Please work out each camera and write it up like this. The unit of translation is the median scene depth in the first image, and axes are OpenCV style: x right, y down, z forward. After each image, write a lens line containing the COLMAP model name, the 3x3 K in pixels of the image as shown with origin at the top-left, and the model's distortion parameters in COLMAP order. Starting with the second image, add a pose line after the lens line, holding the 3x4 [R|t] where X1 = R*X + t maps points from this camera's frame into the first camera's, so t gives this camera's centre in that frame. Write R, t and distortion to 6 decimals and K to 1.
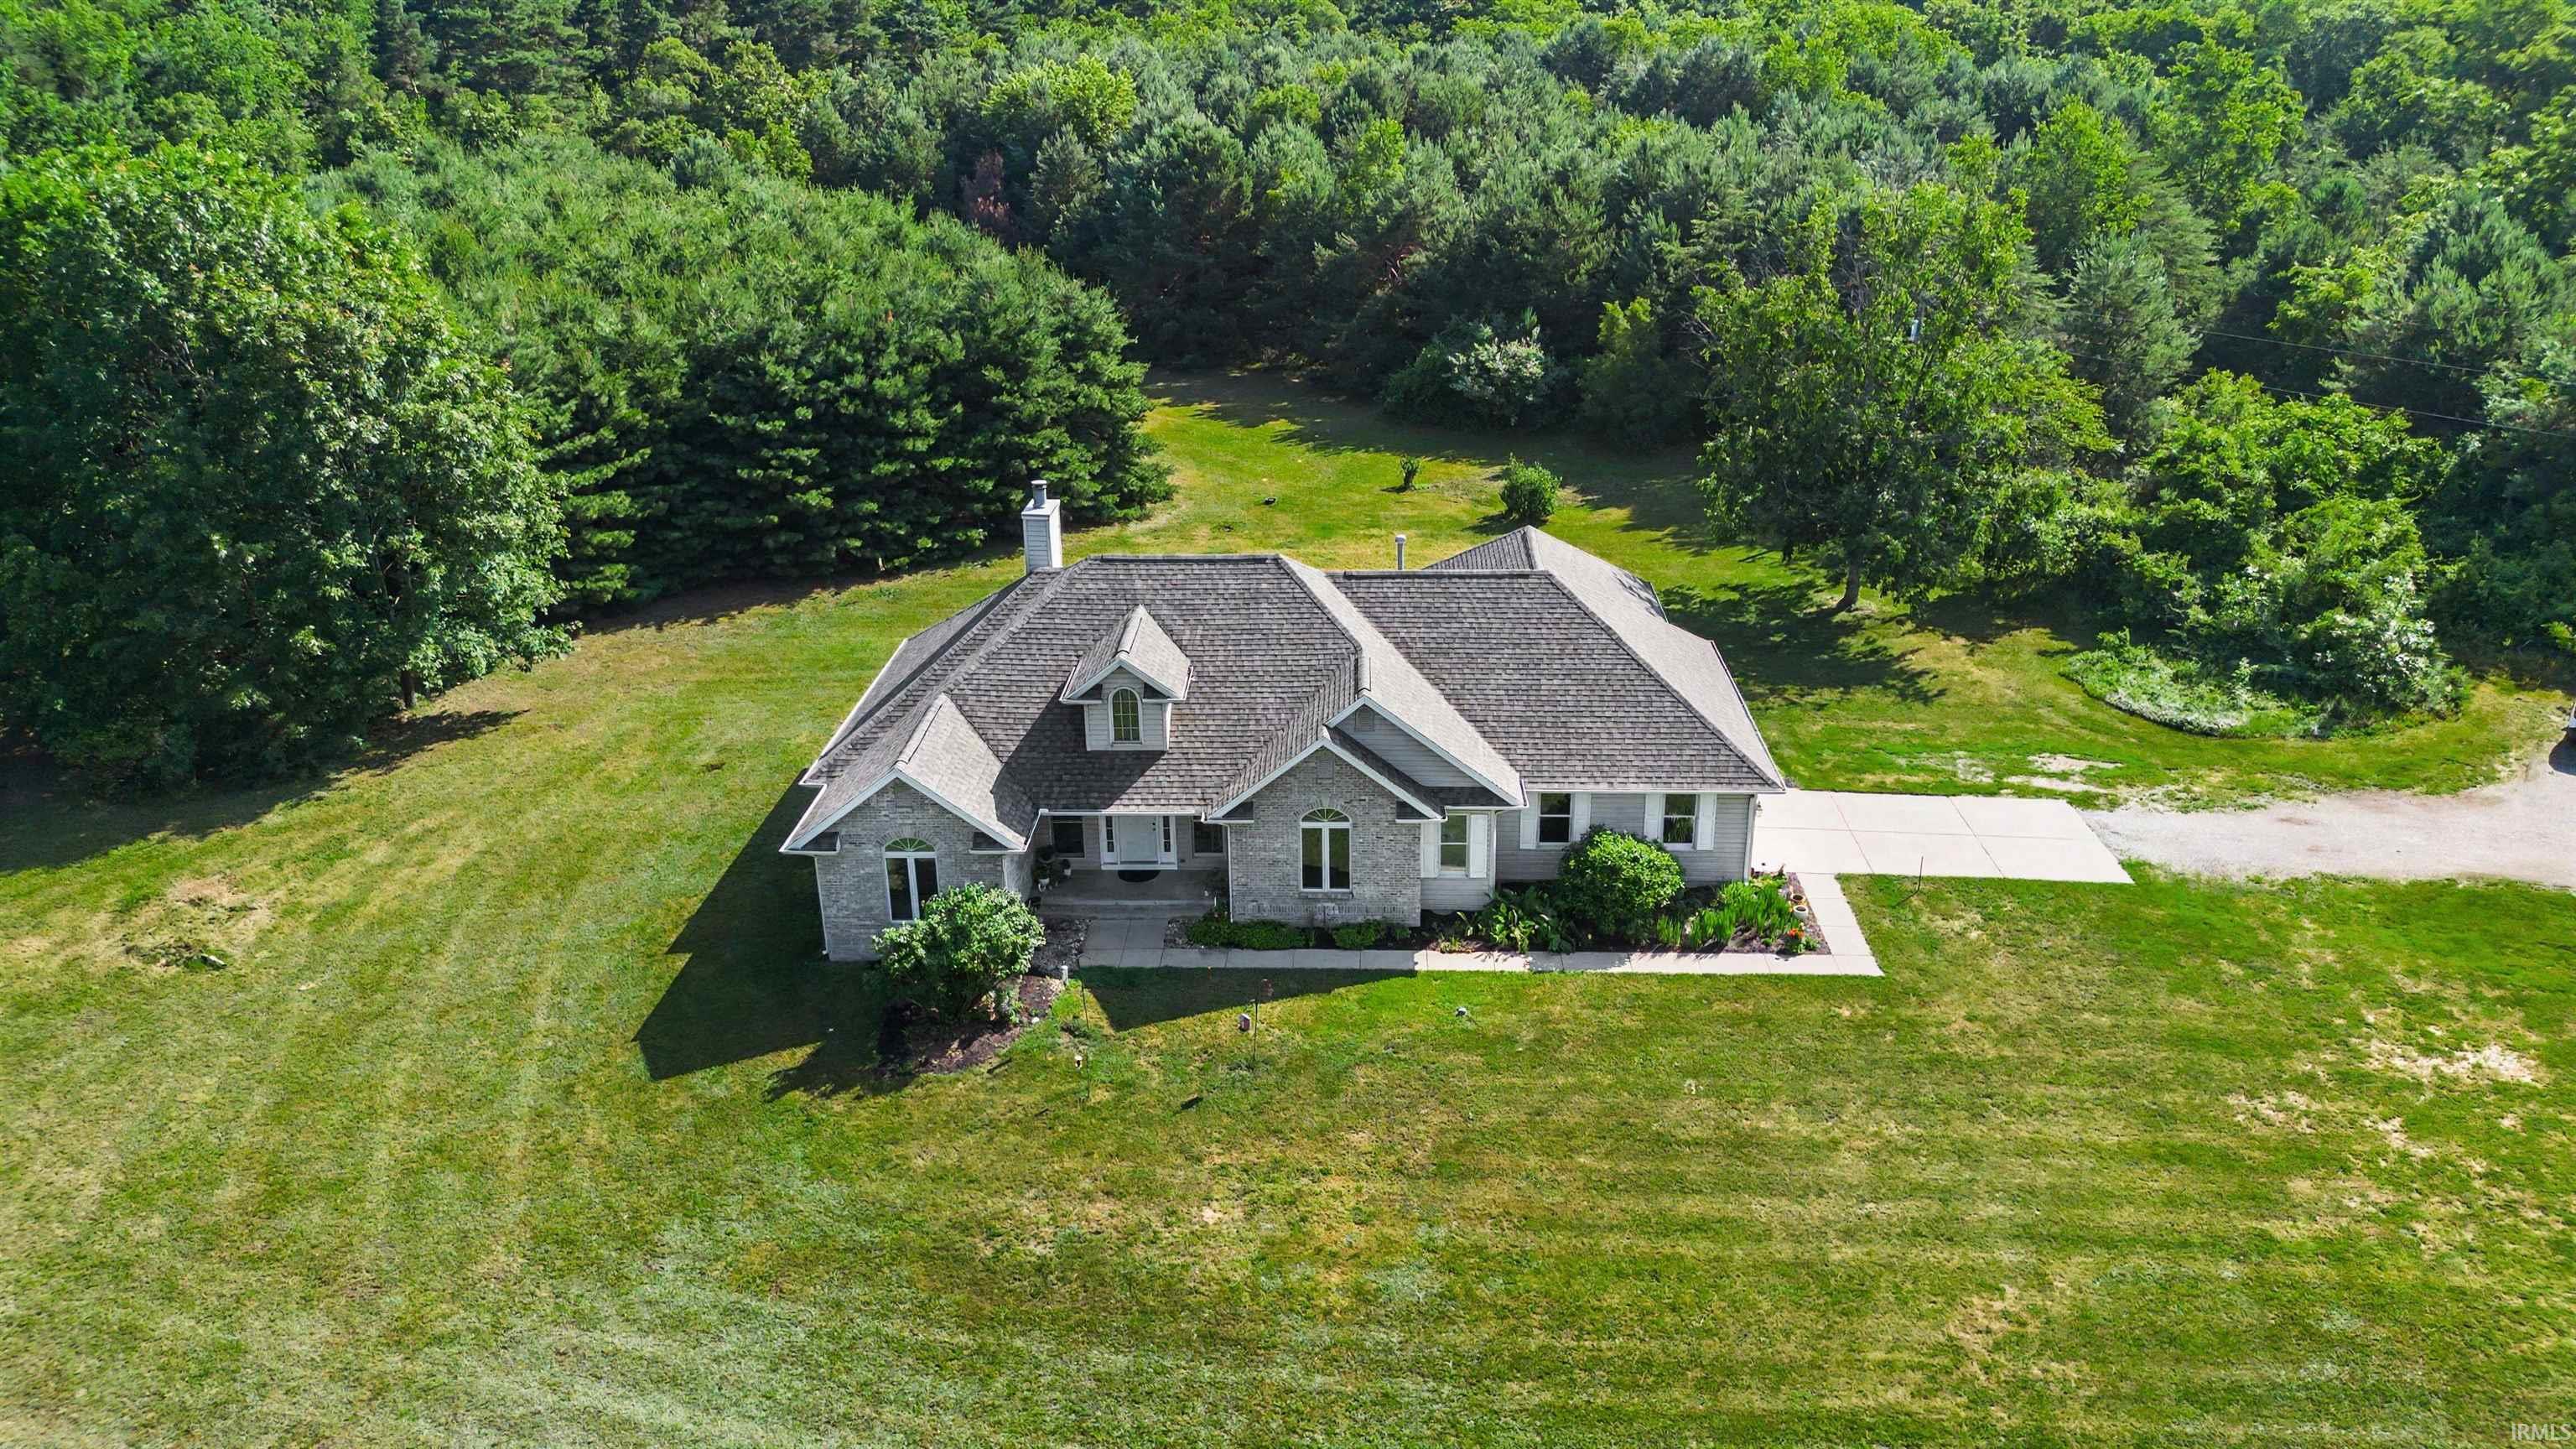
lens RADIAL K [[2238.0, 0, 1291.3], [0, 2238.0, 716.0], [0, 0, 1]] dist [0.002841, -0.005086]
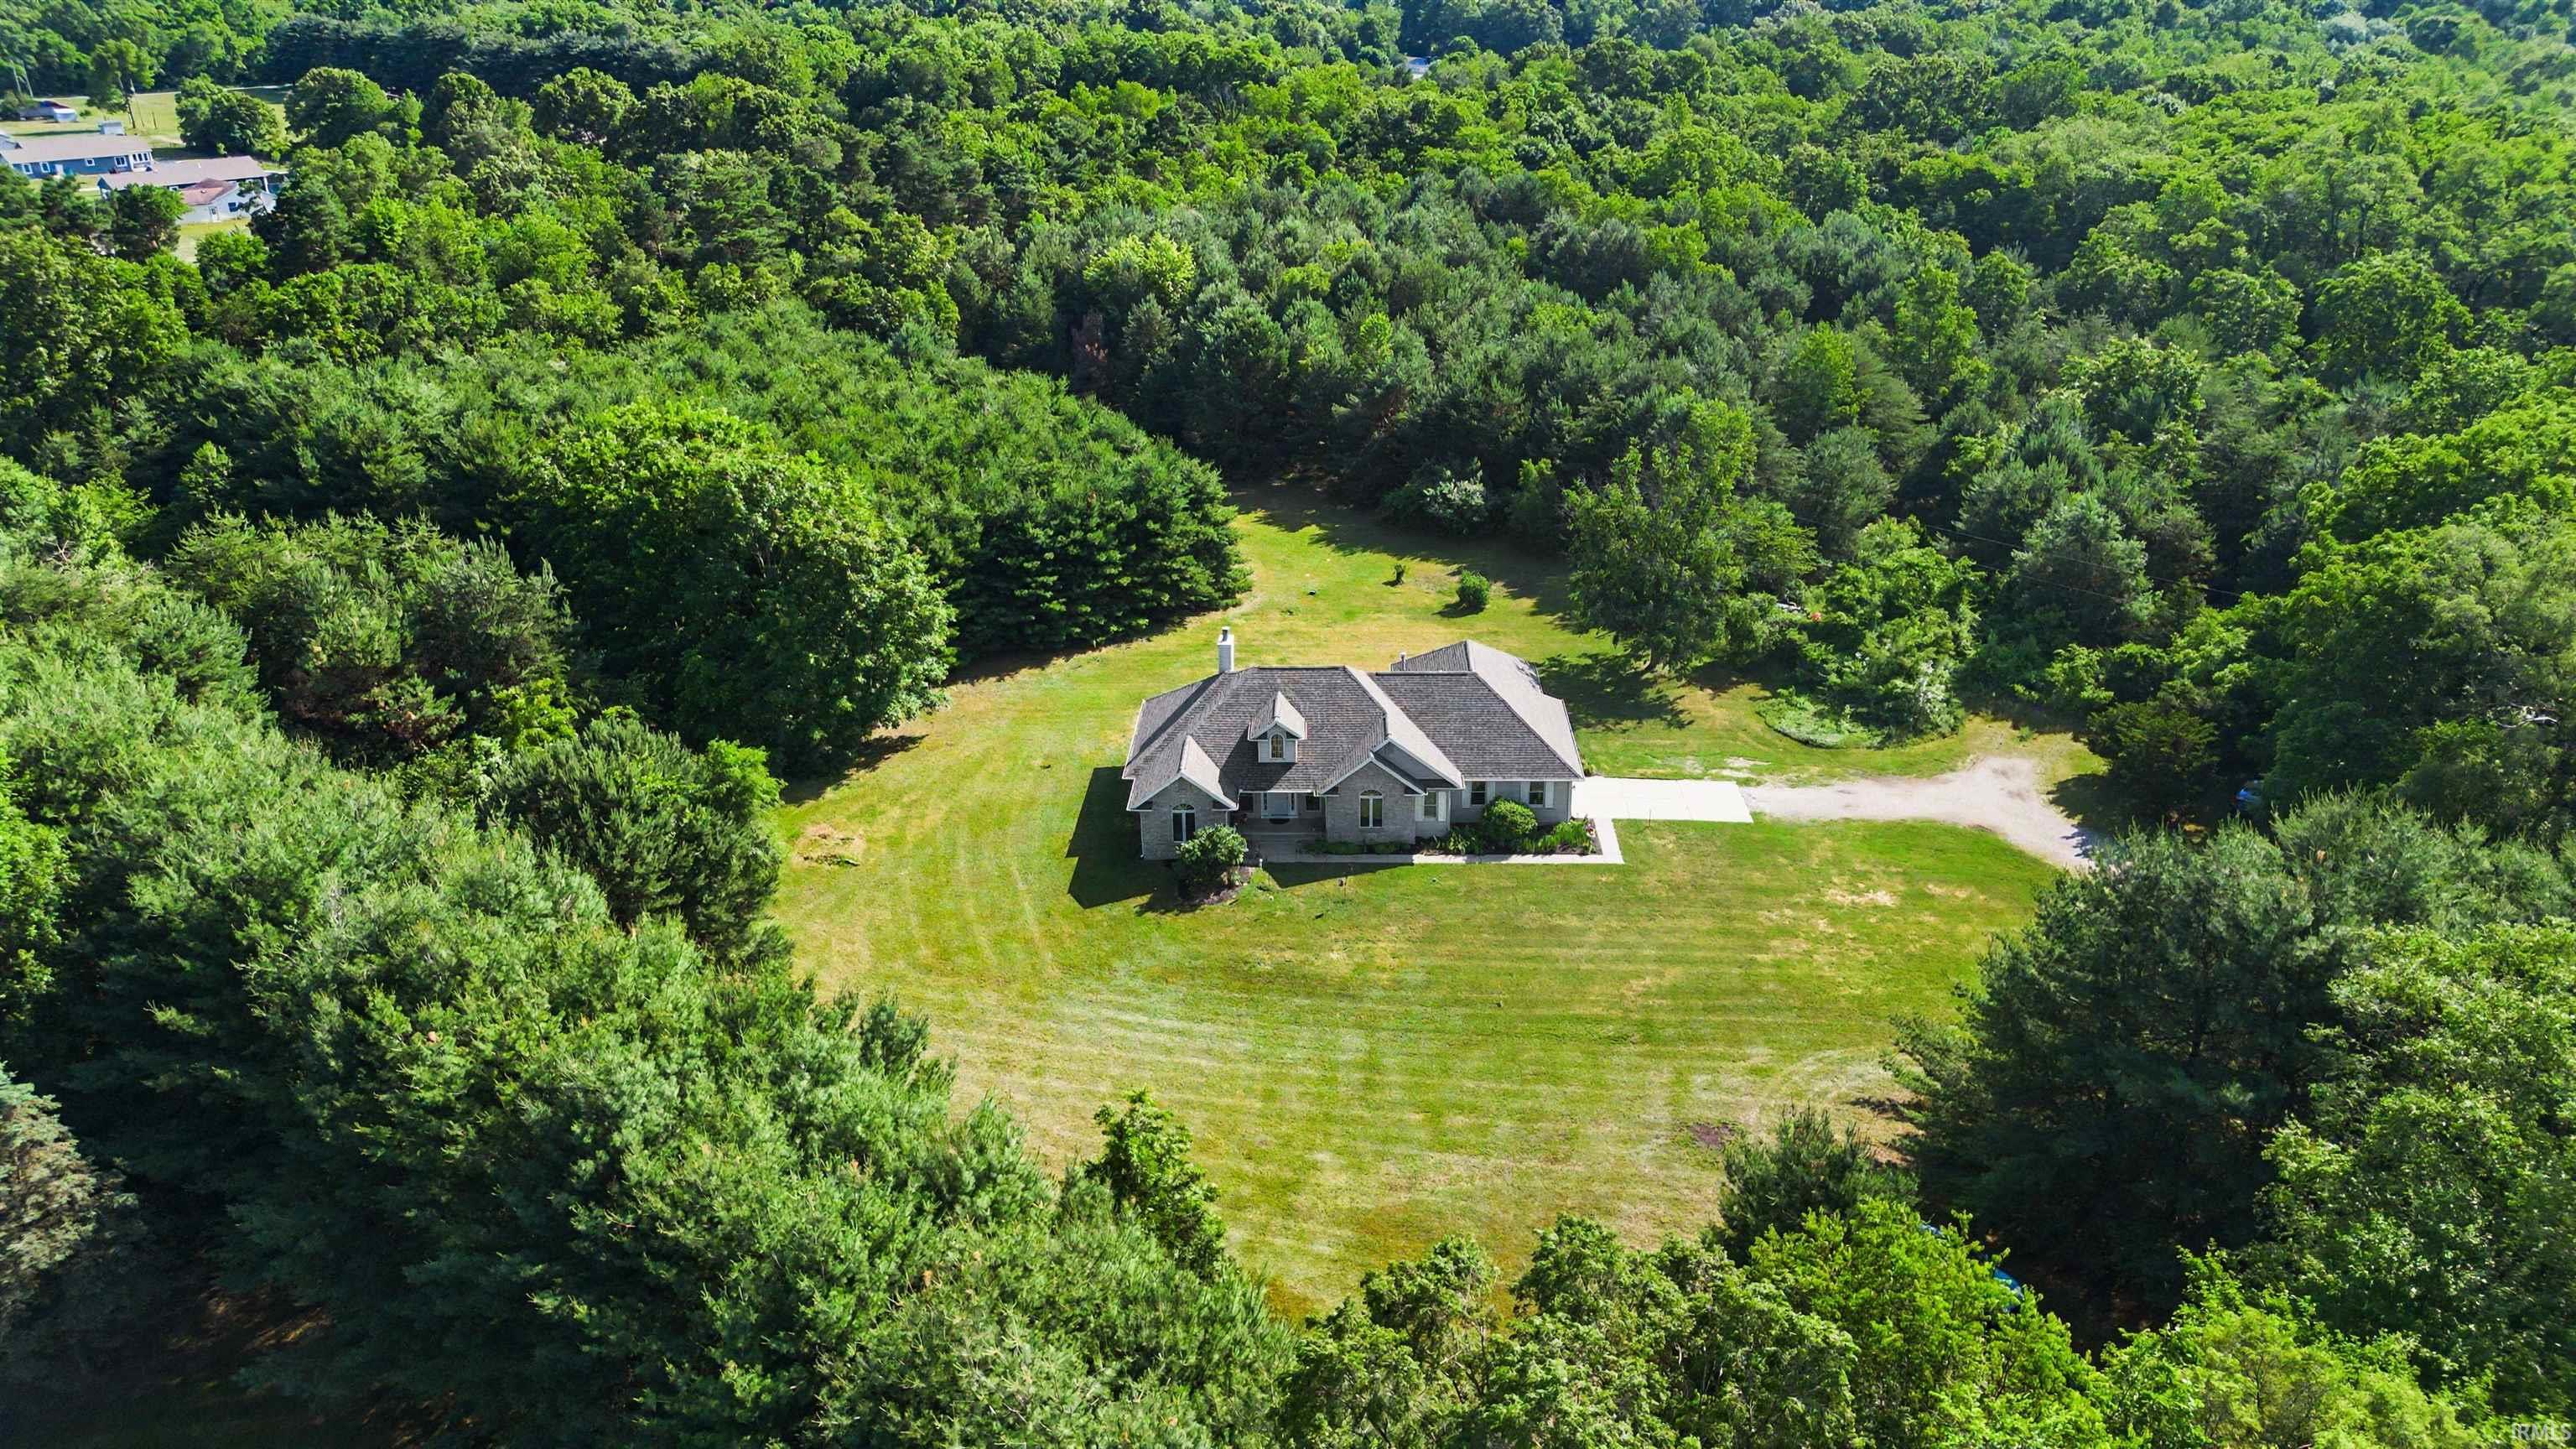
lens RADIAL K [[2238.0, 0, 1286.8], [0, 2238.0, 730.2], [0, 0, 1]] dist [0.002841, -0.005086]
pose [[0.999913, -0.004138, 0.012503, -0.065453], [0.003835, 0.999701, 0.024158, -0.047960], [-0.012599, -0.024108, 0.999630, -0.816262]]
